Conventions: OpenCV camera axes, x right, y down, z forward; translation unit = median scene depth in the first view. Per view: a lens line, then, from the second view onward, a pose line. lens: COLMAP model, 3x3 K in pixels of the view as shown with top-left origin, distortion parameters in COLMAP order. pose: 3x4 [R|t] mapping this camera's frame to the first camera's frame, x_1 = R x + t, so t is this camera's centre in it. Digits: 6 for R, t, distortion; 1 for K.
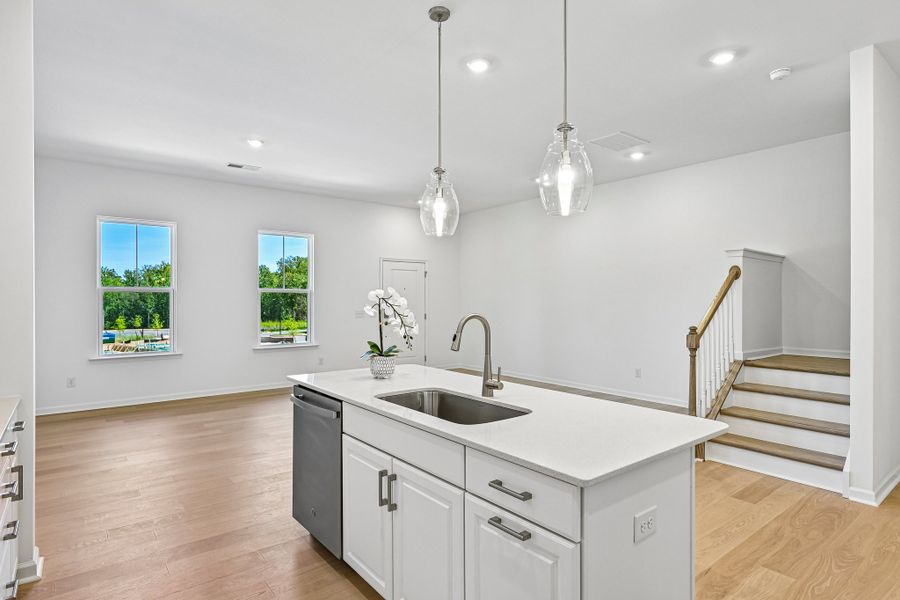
lens RADIAL K [[485.9, 0, 450.0], [0, 485.9, 300.0], [0, 0, 1]] dist [0.003372, -0.001029]
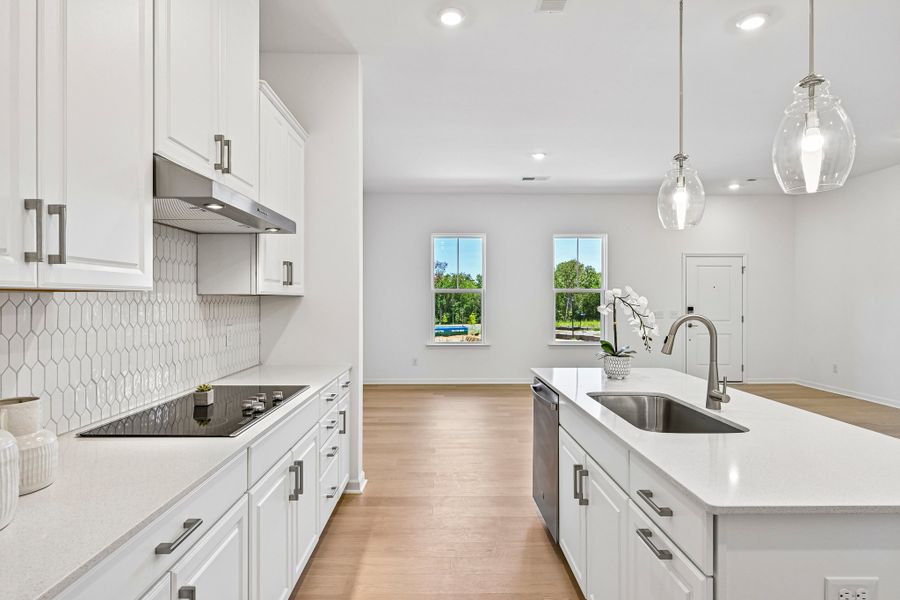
lens RADIAL K [[485.9, 0, 450.0], [0, 485.9, 300.0], [0, 0, 1]] dist [0.003372, -0.001029]
pose [[0.799984, 0.002185, -0.600017, 0.182700], [-0.002034, 0.999997, 0.000930, 0.001297], [0.600018, 0.000477, 0.799987, 0.009417]]
